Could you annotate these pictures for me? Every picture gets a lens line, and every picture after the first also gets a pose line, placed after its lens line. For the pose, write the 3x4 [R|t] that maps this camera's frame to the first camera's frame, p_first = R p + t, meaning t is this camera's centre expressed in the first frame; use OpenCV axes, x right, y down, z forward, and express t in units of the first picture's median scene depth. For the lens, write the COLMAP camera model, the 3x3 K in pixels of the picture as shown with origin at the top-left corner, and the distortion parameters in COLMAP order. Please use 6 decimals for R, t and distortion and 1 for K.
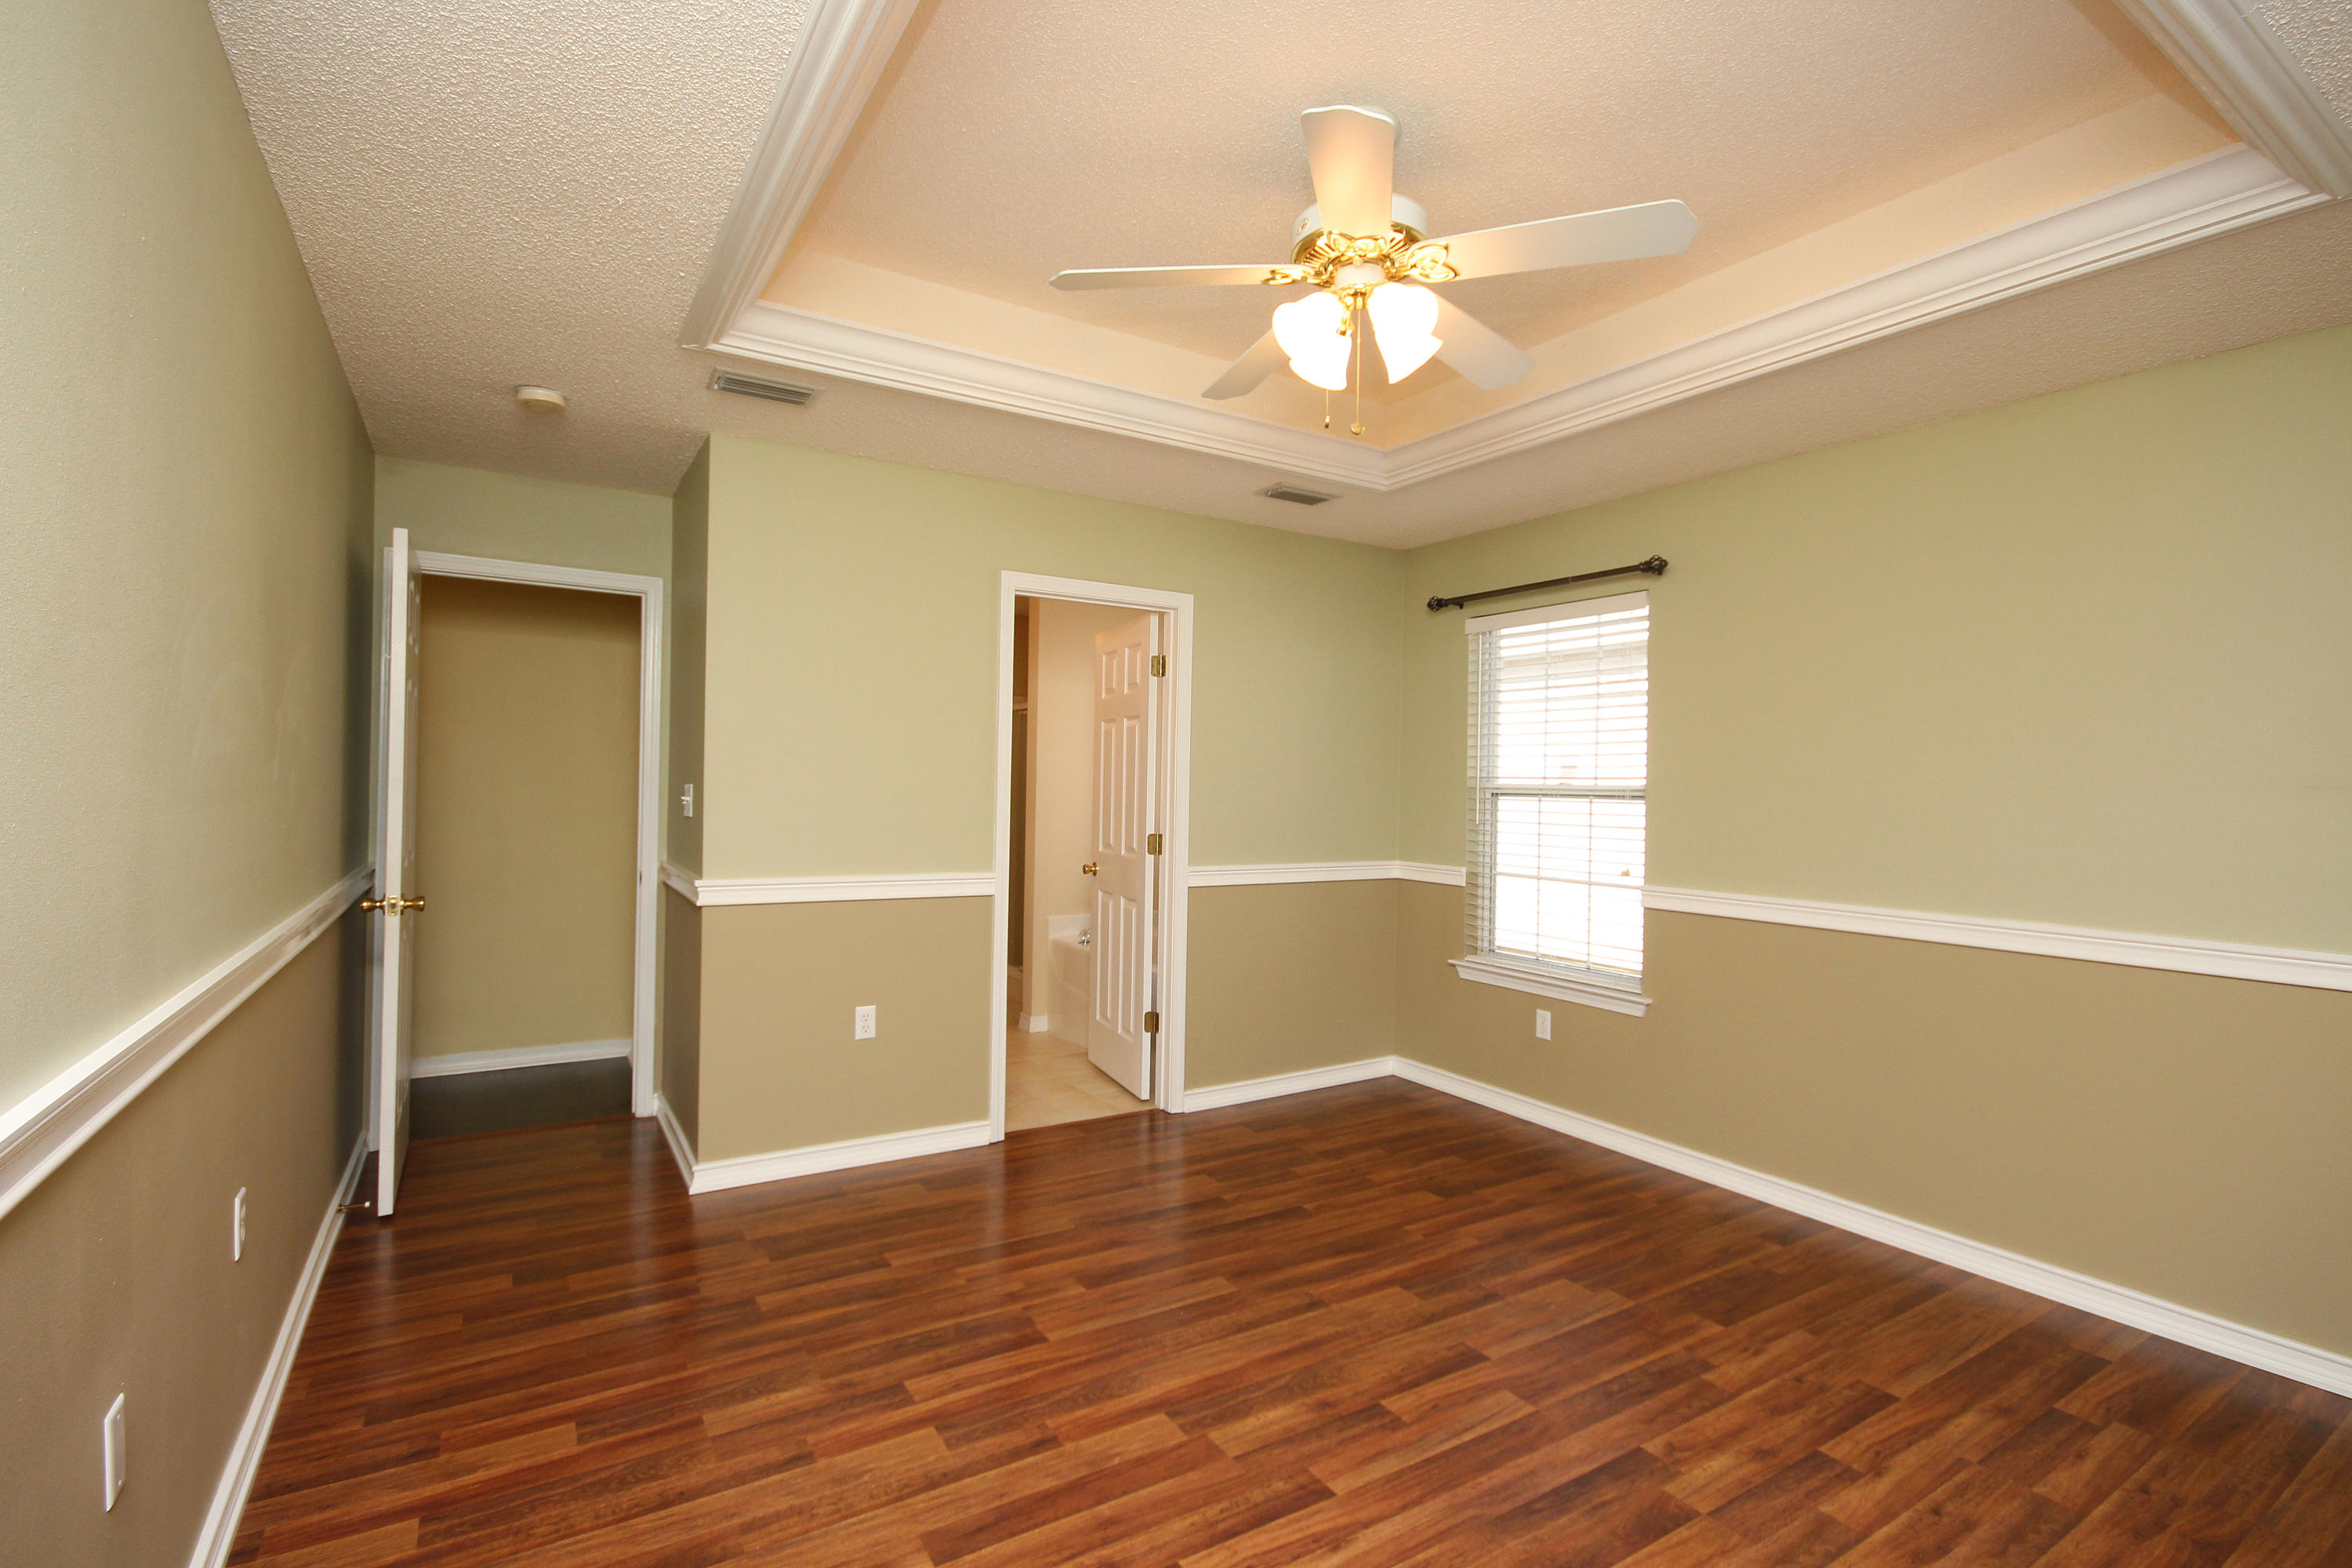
lens RADIAL K [[1084.8, 0, 1184.1], [0, 1084.8, 794.0], [0, 0, 1]] dist [0.002061, -0.007432]
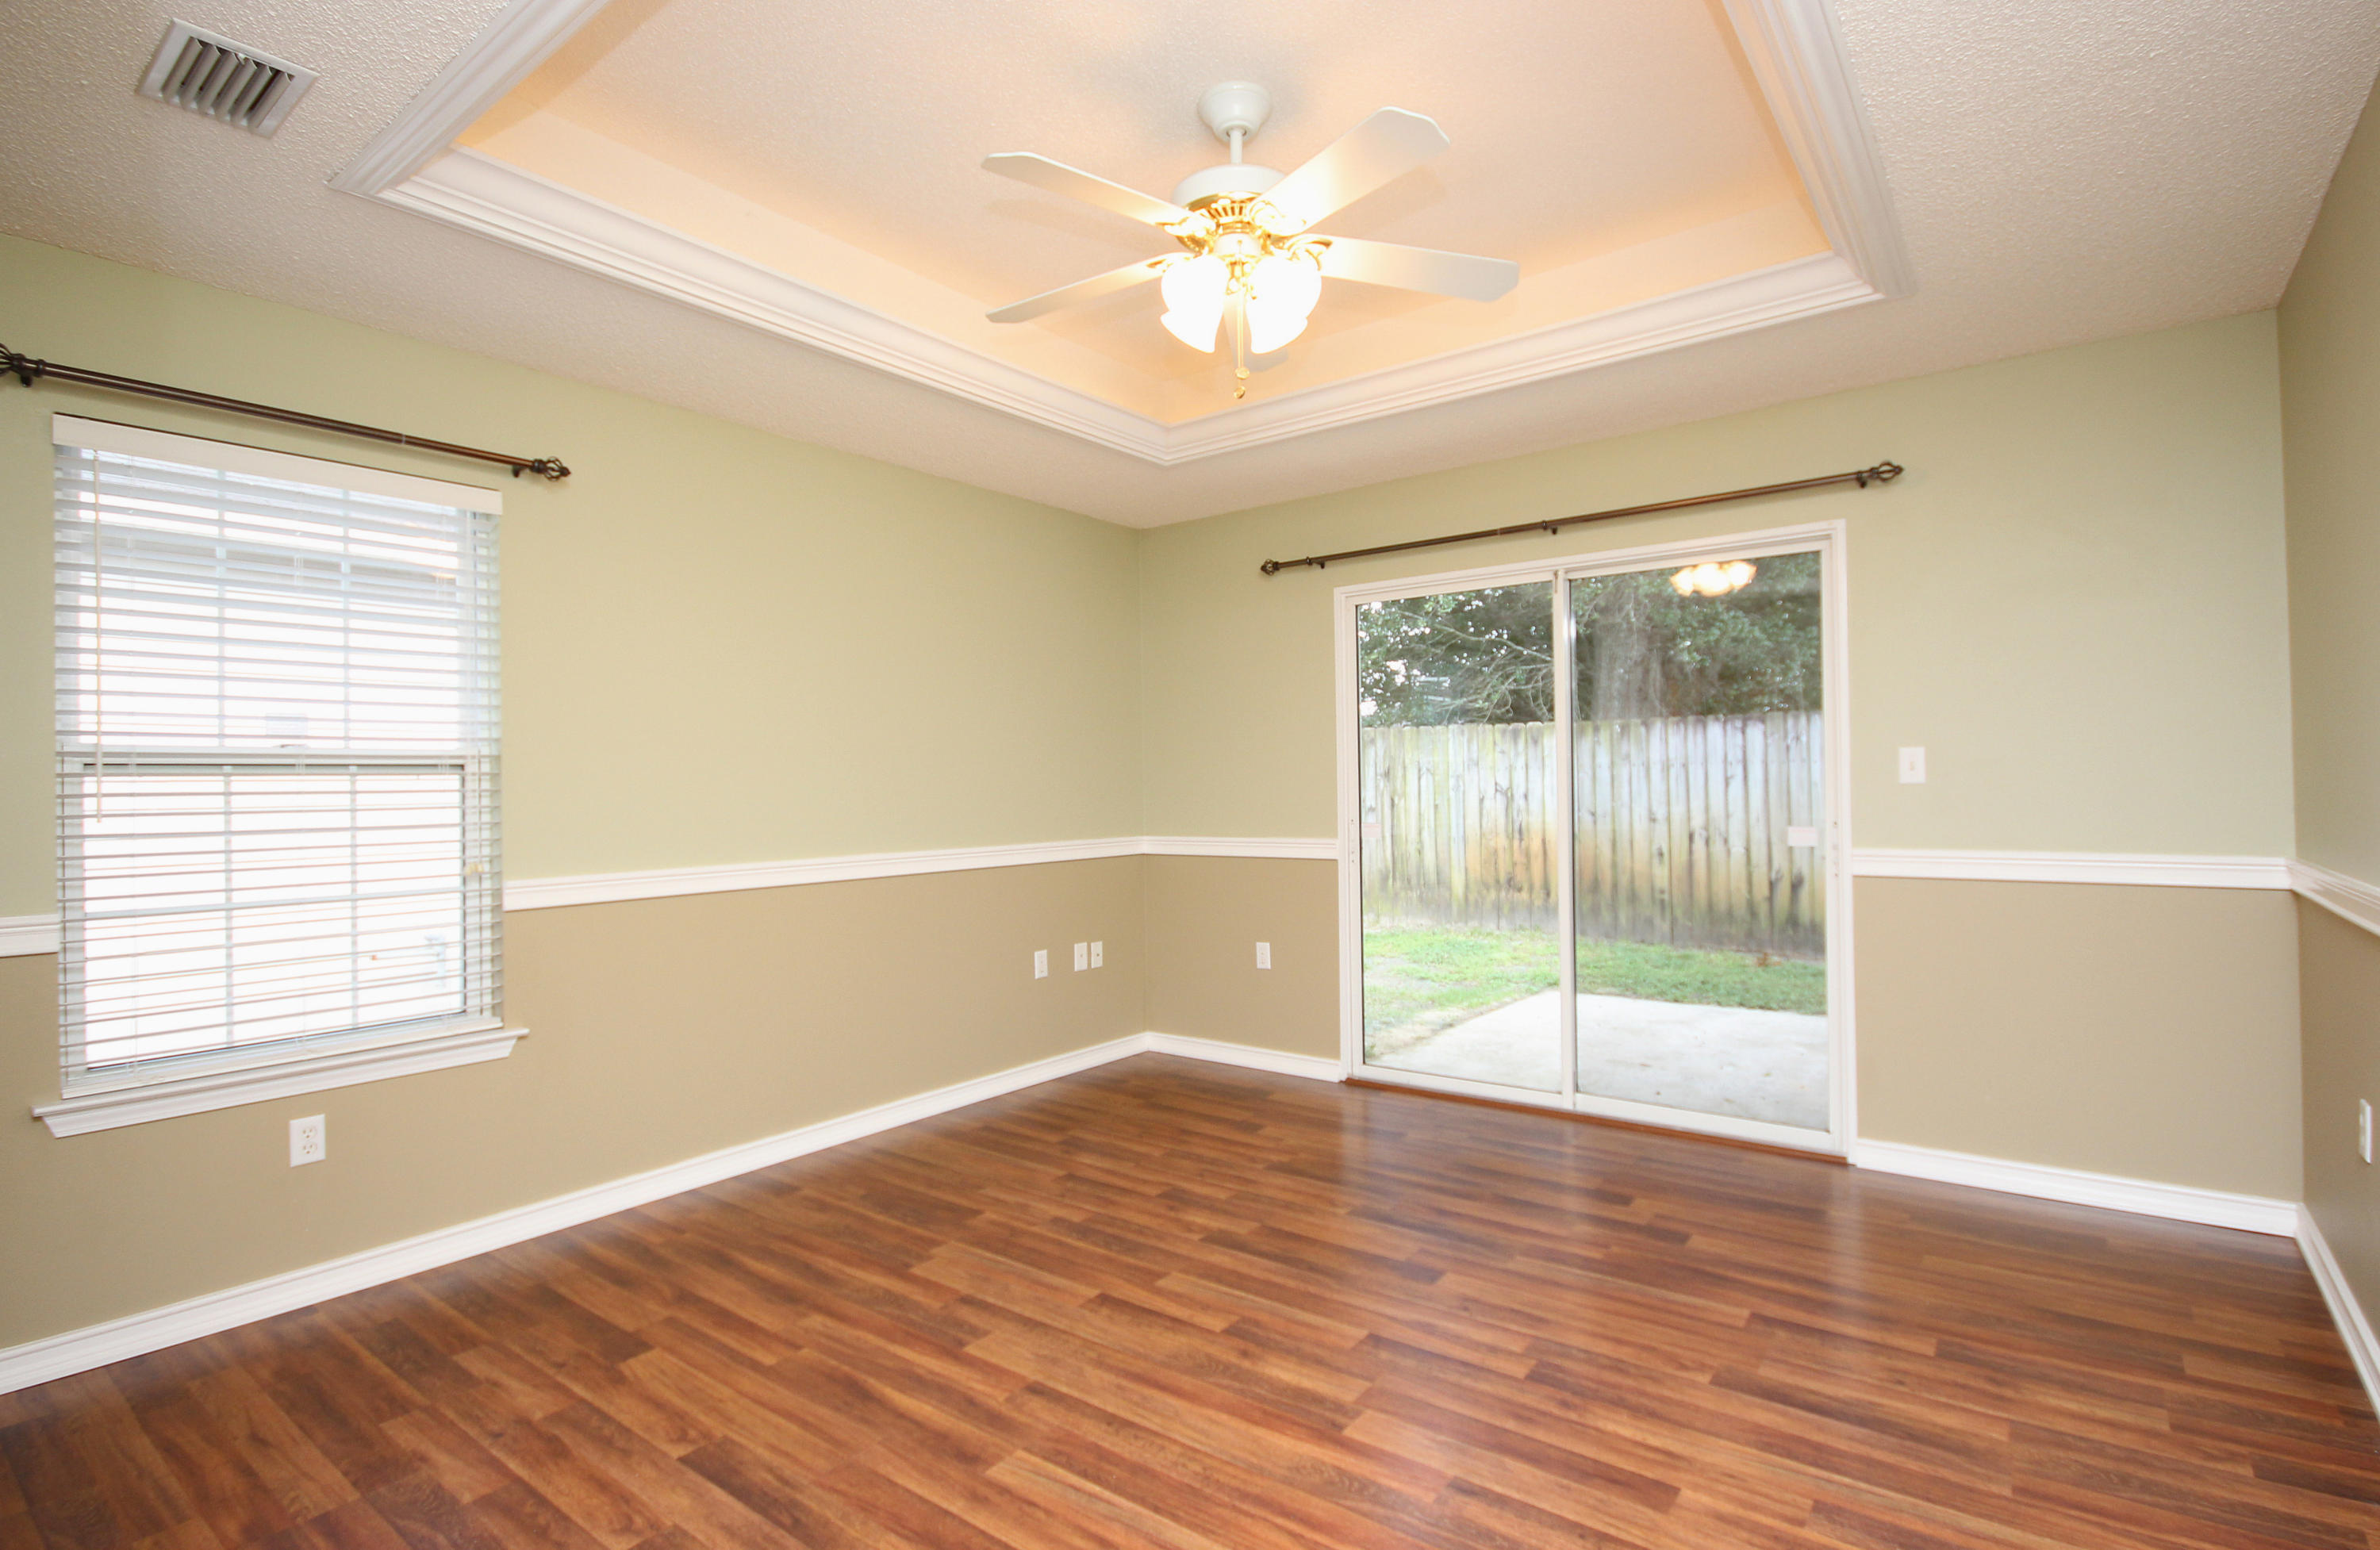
lens RADIAL K [[1131.9, 0, 1209.6], [0, 1131.9, 768.9], [0, 0, 1]] dist [-0.000848, -0.000815]
pose [[-0.360371, -0.002172, 0.932807, -0.753180], [0.016216, 0.999832, 0.008593, 0.010011], [-0.932668, 0.018223, -0.360275, 1.262906]]
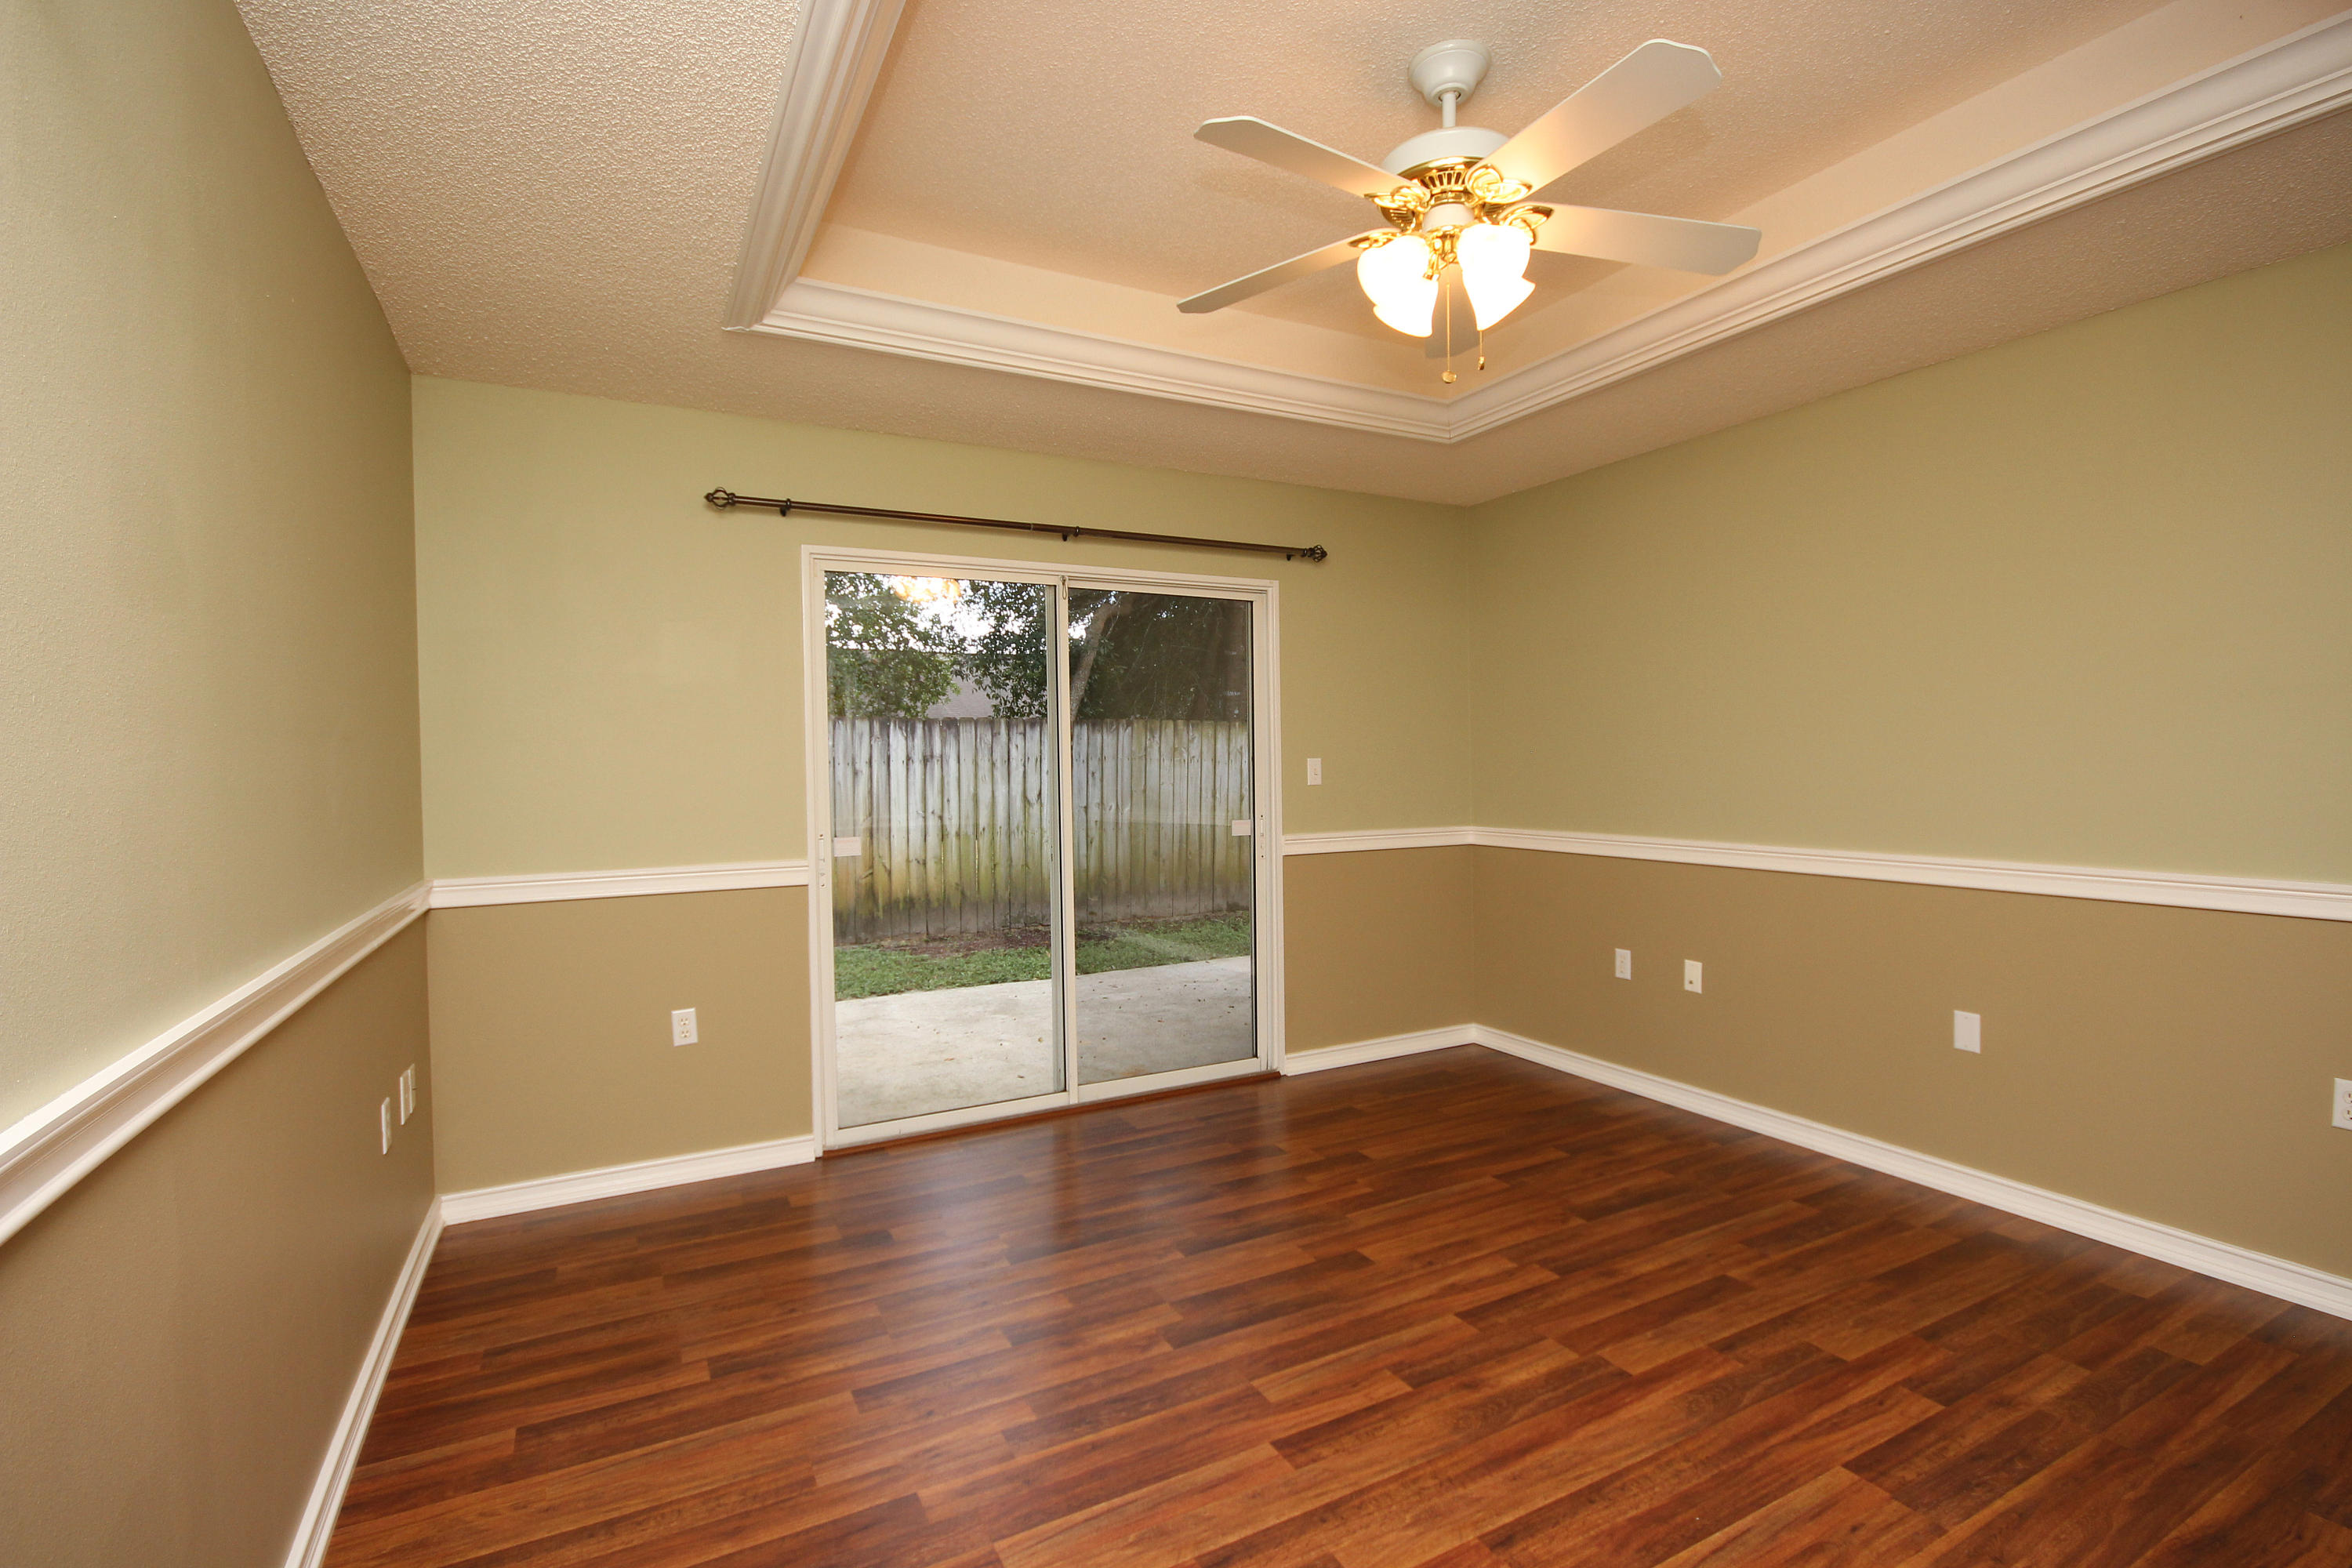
lens RADIAL K [[1084.8, 0, 1187.5], [0, 1084.8, 779.6], [0, 0, 1]] dist [0.002061, -0.007432]
pose [[-0.997611, -0.006359, 0.068783, 0.286711], [-0.004614, 0.999664, 0.025500, 0.000397], [-0.068922, 0.025122, -0.997306, 1.773984]]
